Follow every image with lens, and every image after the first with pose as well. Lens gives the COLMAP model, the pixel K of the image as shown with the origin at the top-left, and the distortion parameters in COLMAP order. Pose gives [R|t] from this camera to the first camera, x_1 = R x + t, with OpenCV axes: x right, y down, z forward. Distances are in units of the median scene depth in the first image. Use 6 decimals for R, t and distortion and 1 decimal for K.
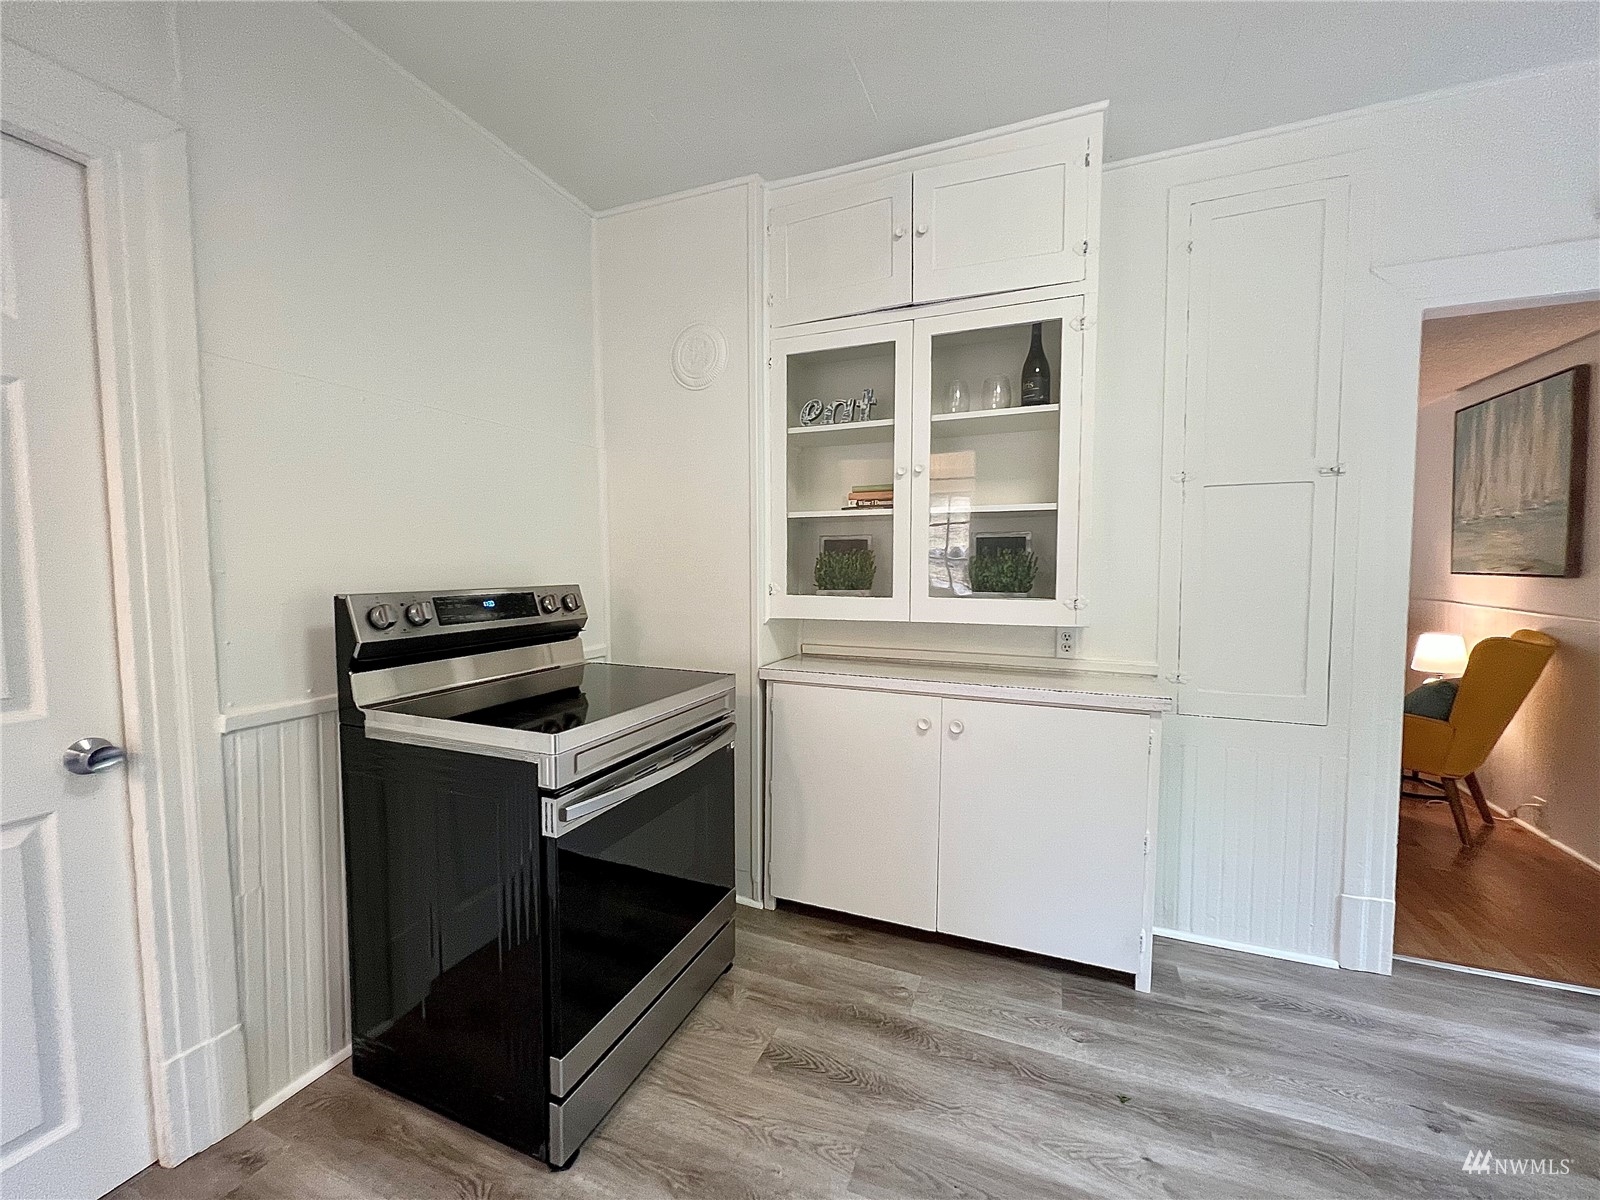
lens RADIAL K [[639.4, 0, 800.4], [0, 639.4, 601.0], [0, 0, 1]] dist [-0.001425, 0.000252]
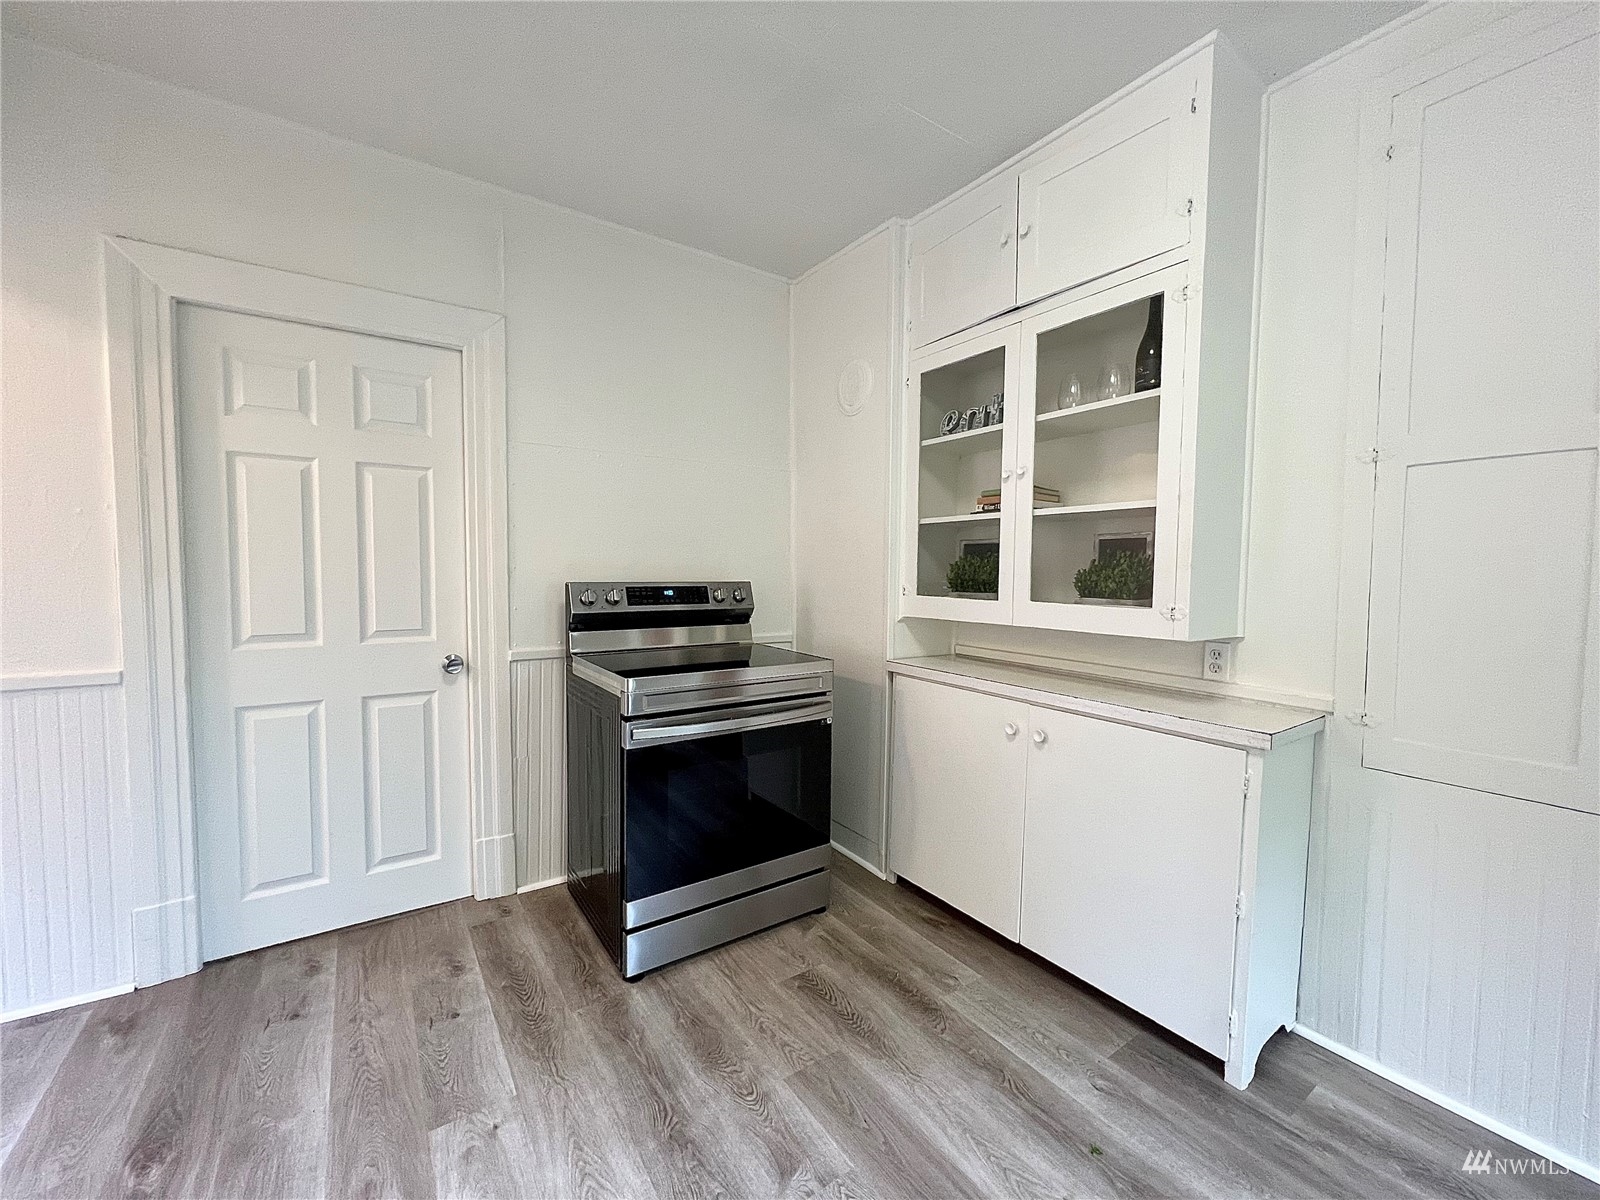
lens RADIAL K [[639.4, 0, 801.1], [0, 639.4, 600.3], [0, 0, 1]] dist [-0.001425, 0.000252]
pose [[0.835490, 0.035454, -0.548361, 0.479379], [-0.041531, 0.999136, 0.001321, 0.006267], [0.547934, 0.021671, 0.836241, -0.010122]]
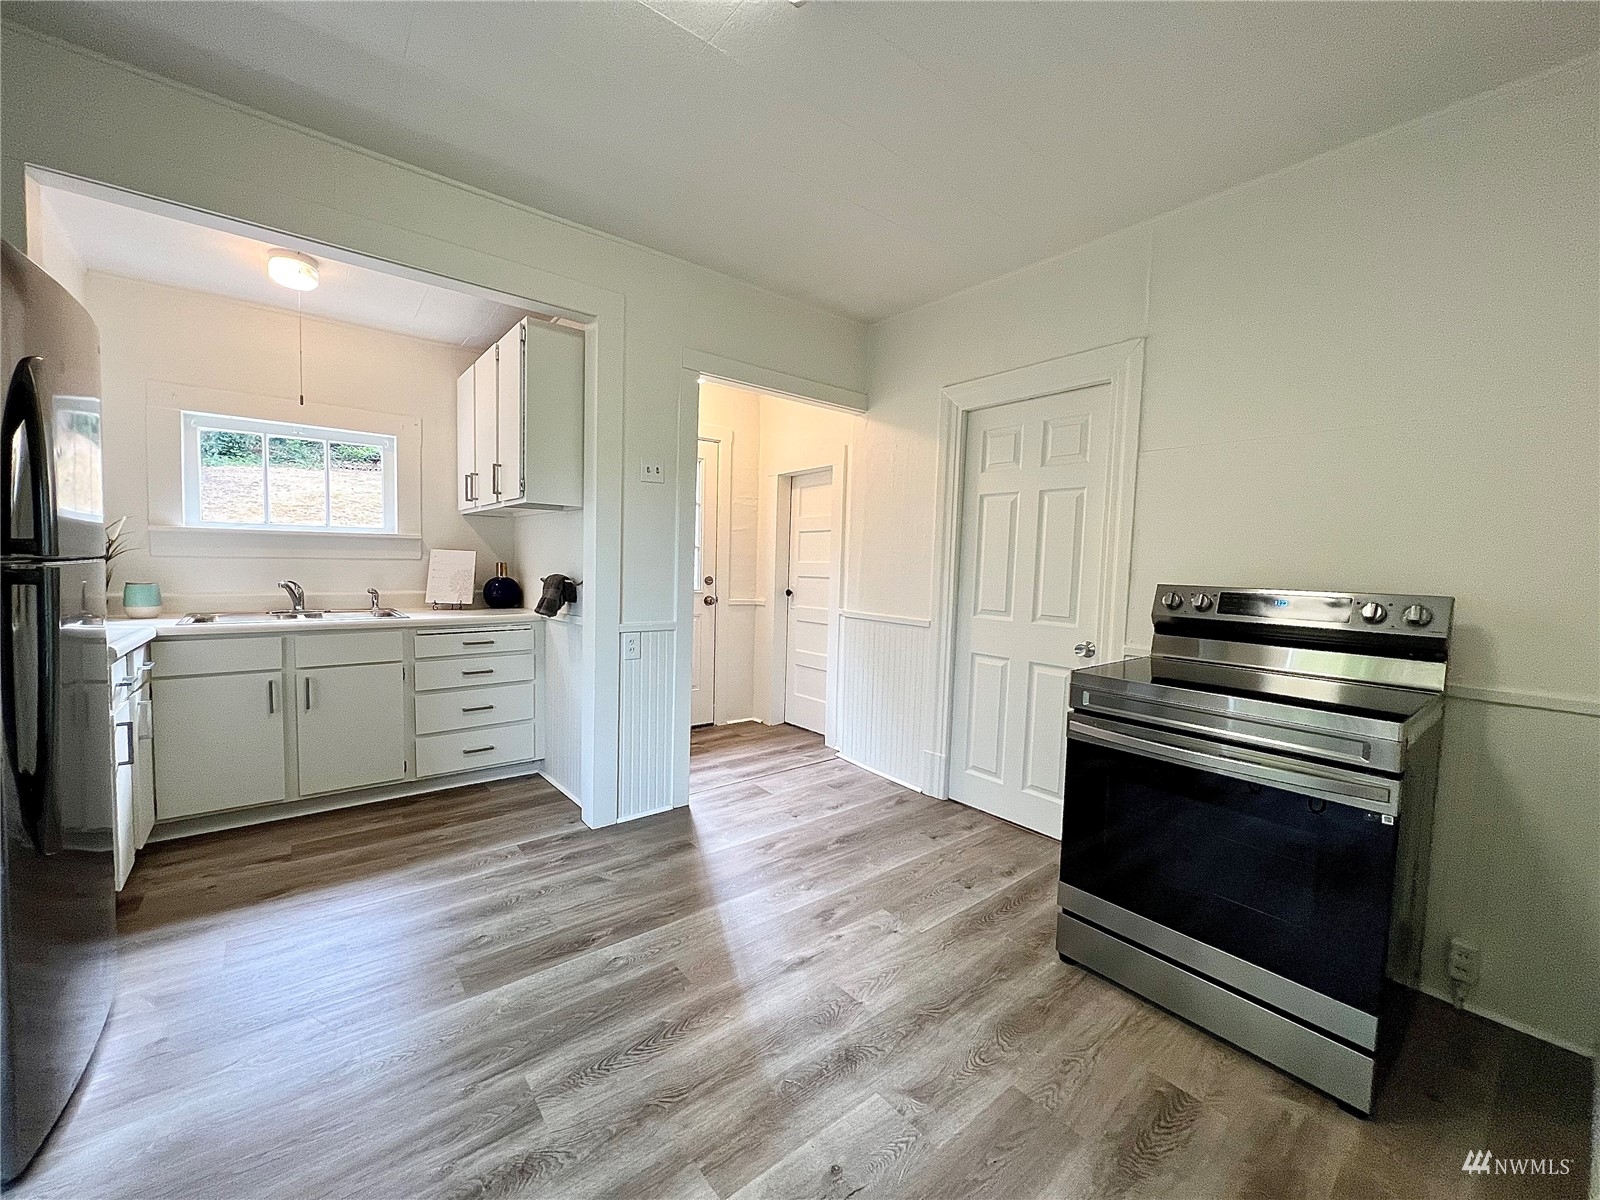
lens RADIAL K [[639.4, 0, 800.3], [0, 639.4, 602.3], [0, 0, 1]] dist [-0.001425, 0.000252]
pose [[-0.487927, 0.044977, -0.871725, 0.824348], [-0.077472, 0.992499, 0.094571, -0.034727], [0.869440, 0.113678, -0.480783, 0.736108]]
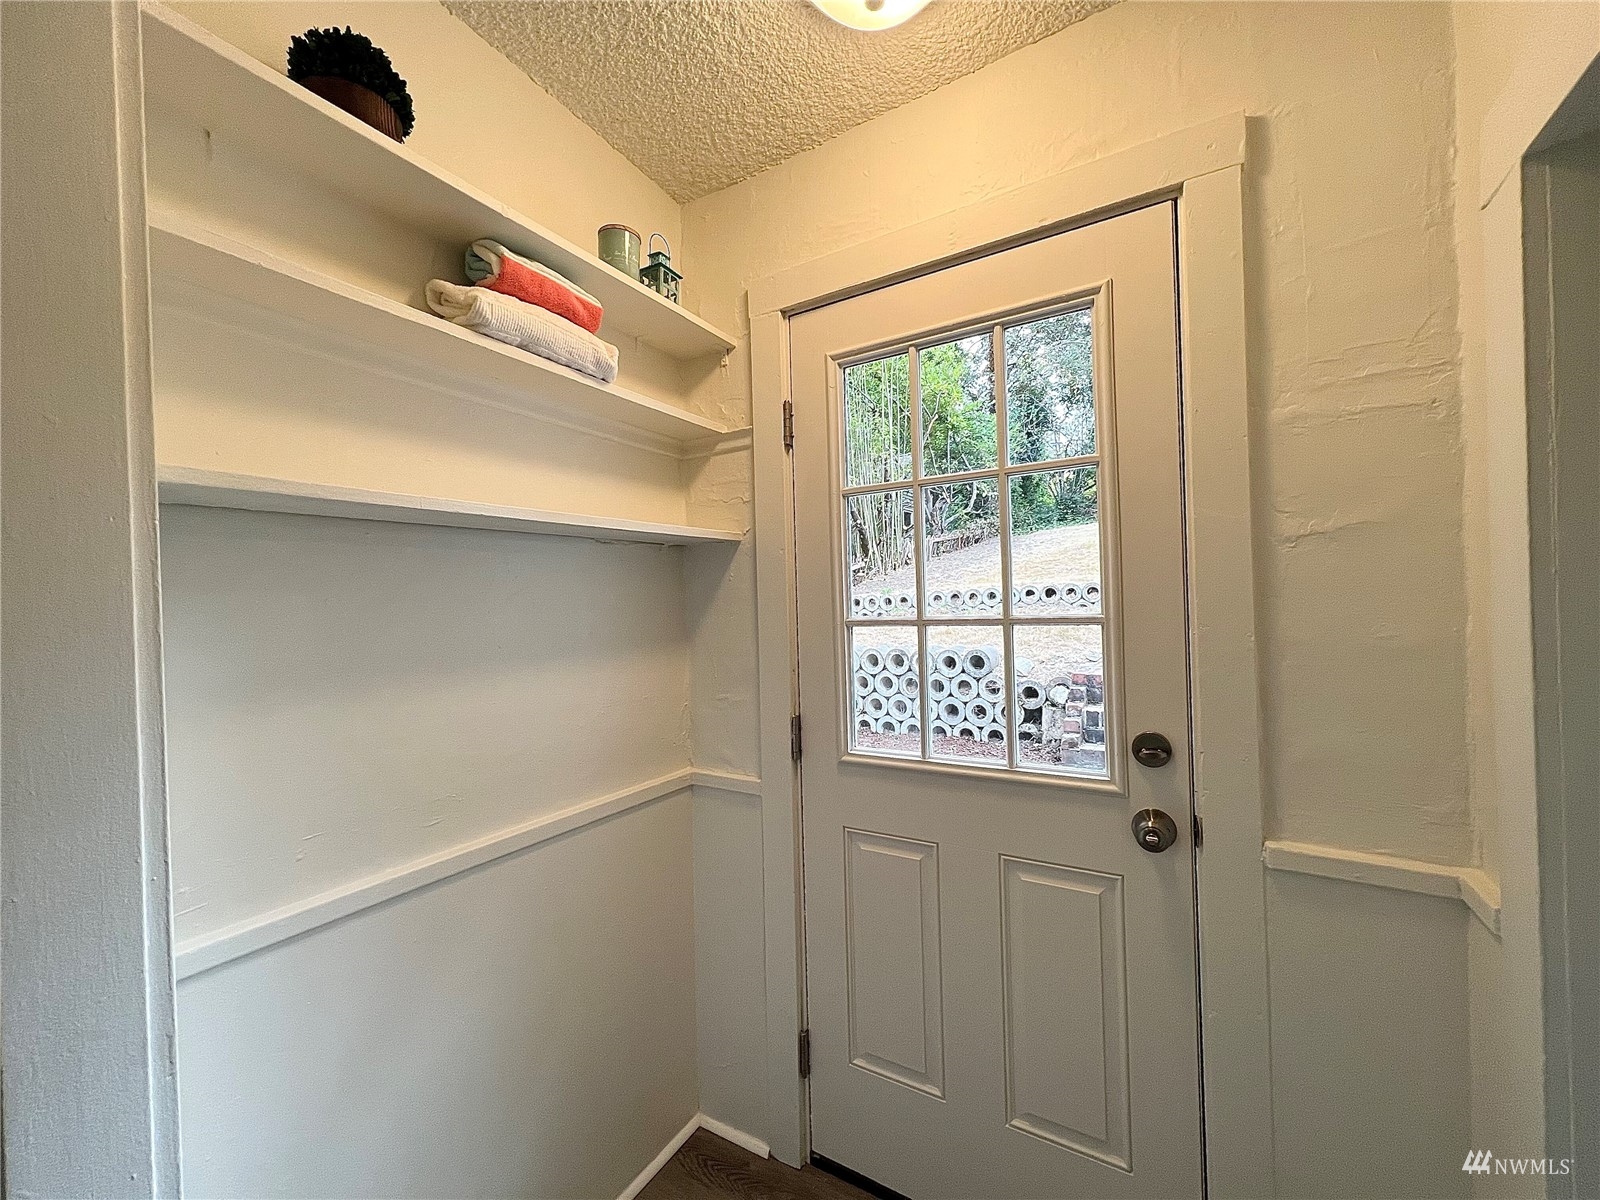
lens RADIAL K [[639.4, 0, 796.0], [0, 639.4, 598.1], [0, 0, 1]] dist [-0.001425, 0.000252]
pose [[-0.986174, 0.034376, 0.162105, -0.855723], [0.042746, 0.997911, 0.048430, -0.049607], [-0.160102, 0.054690, -0.985584, -0.073675]]
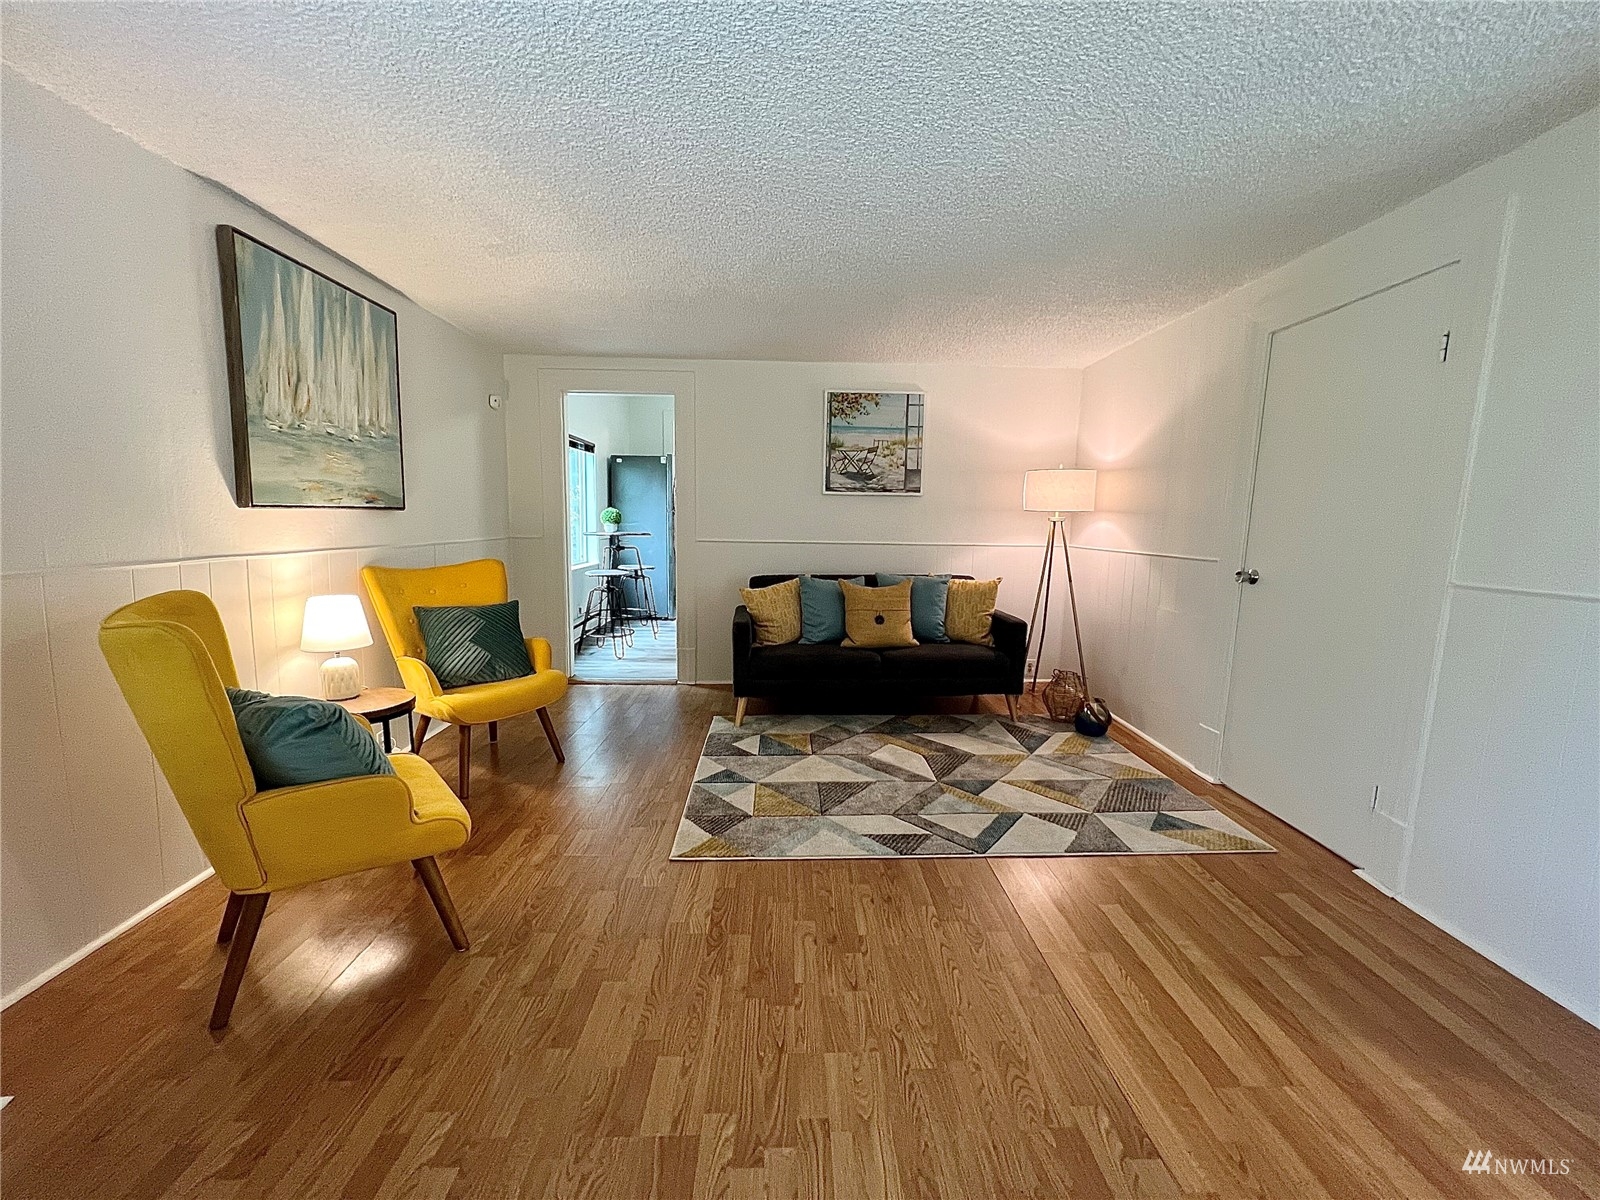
lens RADIAL K [[639.4, 0, 801.3], [0, 639.4, 602.3], [0, 0, 1]] dist [-0.001425, 0.000252]
pose [[-0.912392, 0.050198, -0.406228, 1.470285], [-0.031889, 0.980717, 0.192812, -0.163294], [0.408073, 0.188874, -0.893198, 3.287755]]
